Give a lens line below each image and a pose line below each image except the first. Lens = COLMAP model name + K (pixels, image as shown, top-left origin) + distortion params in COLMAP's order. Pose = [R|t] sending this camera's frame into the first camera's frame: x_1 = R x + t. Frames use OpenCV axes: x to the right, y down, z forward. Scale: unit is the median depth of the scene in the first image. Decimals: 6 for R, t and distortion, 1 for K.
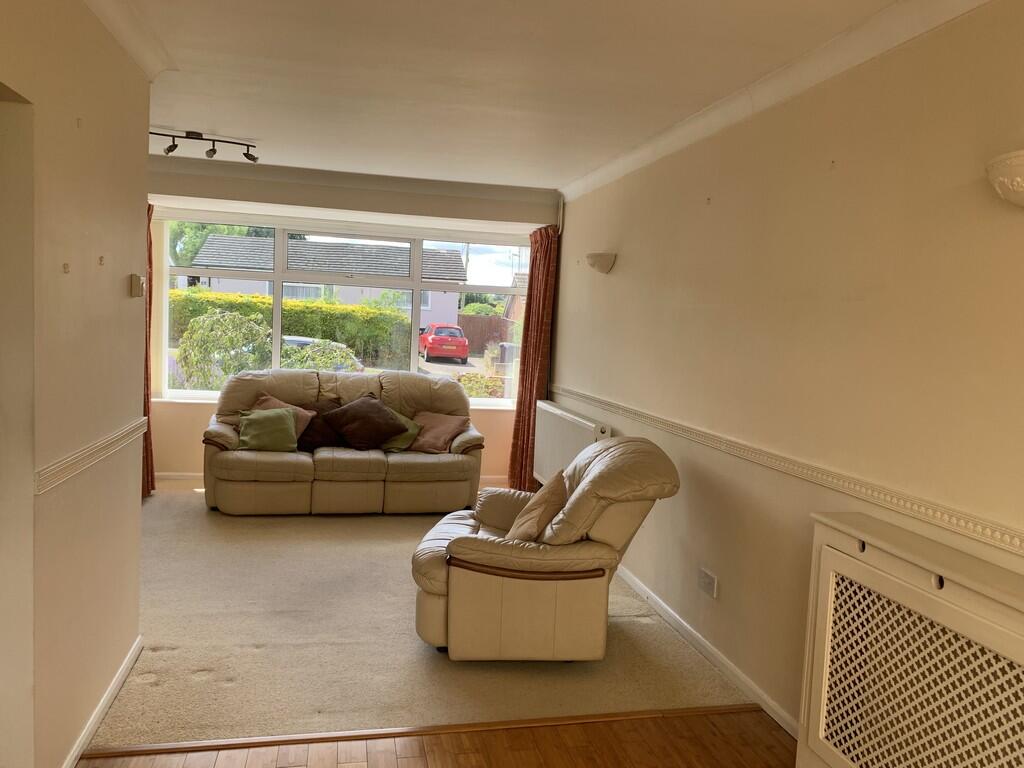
lens RADIAL K [[783.9, 0, 512.5], [0, 783.9, 385.5], [0, 0, 1]] dist [0.031591, -0.043160]
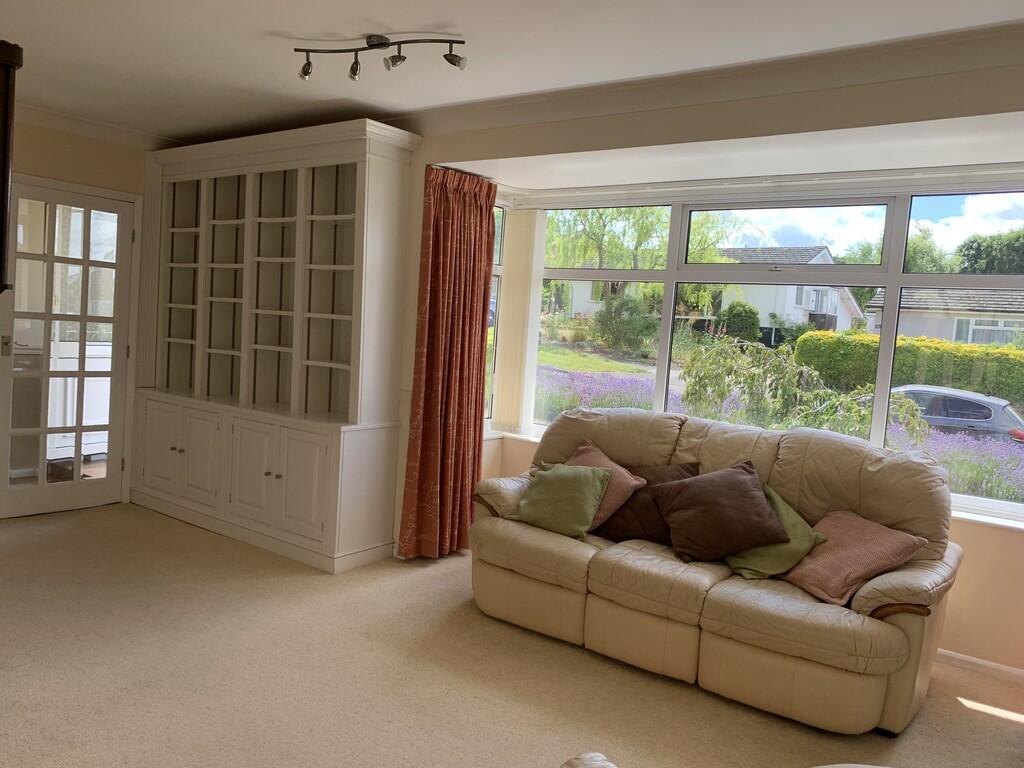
lens RADIAL K [[783.9, 0, 511.0], [0, 783.9, 376.6], [0, 0, 1]] dist [0.031591, -0.043160]
pose [[0.643391, 0.047977, -0.764033, 0.150306], [-0.105807, 0.994029, -0.026681, -0.020127], [0.758191, 0.098007, 0.644625, 0.515065]]
